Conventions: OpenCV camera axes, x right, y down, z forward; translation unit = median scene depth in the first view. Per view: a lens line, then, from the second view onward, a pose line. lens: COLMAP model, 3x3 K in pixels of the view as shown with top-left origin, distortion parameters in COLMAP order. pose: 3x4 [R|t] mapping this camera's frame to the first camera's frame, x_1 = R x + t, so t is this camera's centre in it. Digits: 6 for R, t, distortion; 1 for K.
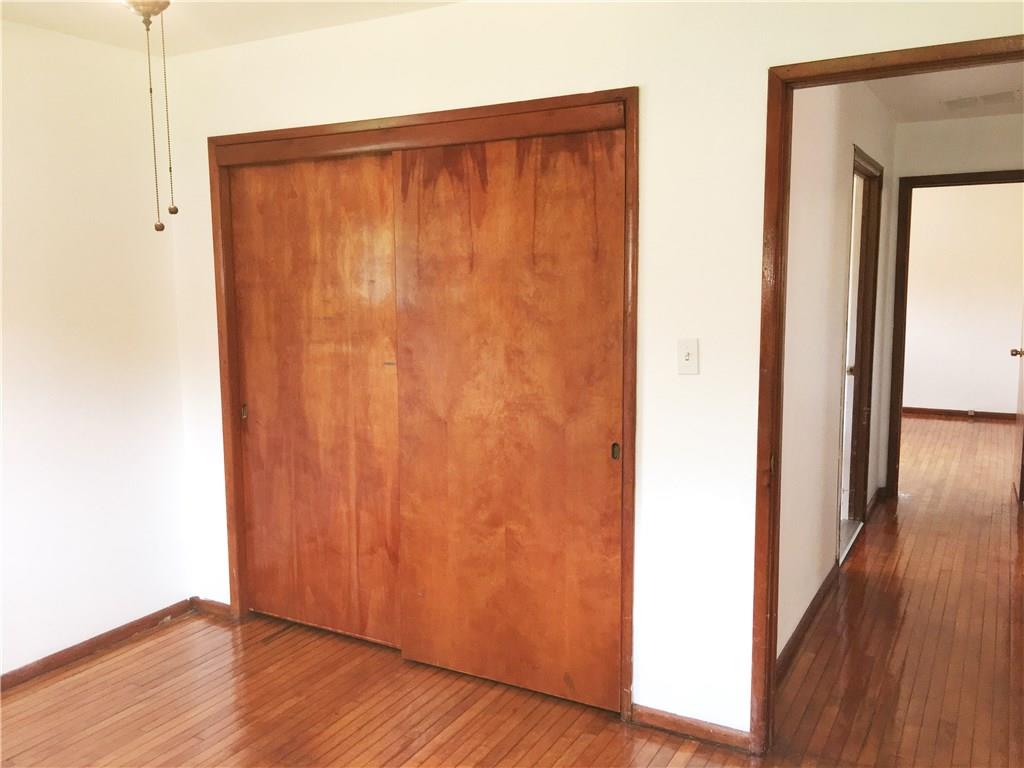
lens RADIAL K [[865.9, 0, 512.0], [0, 865.9, 384.0], [0, 0, 1]] dist [0.001015, -0.006644]
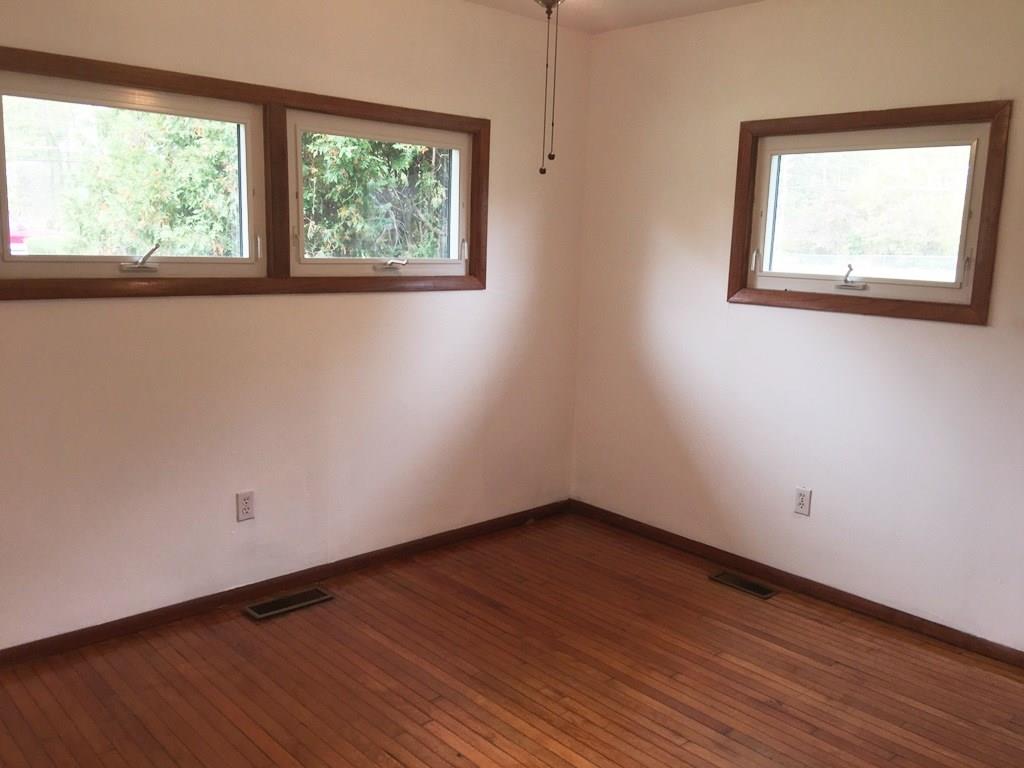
lens RADIAL K [[865.9, 0, 512.0], [0, 865.9, 384.0], [0, 0, 1]] dist [0.001015, -0.006644]
pose [[-0.294014, 0.162949, -0.941809, 0.525584], [-0.152323, 0.964779, 0.214475, -0.085794], [0.943586, 0.206518, -0.258837, 0.808628]]
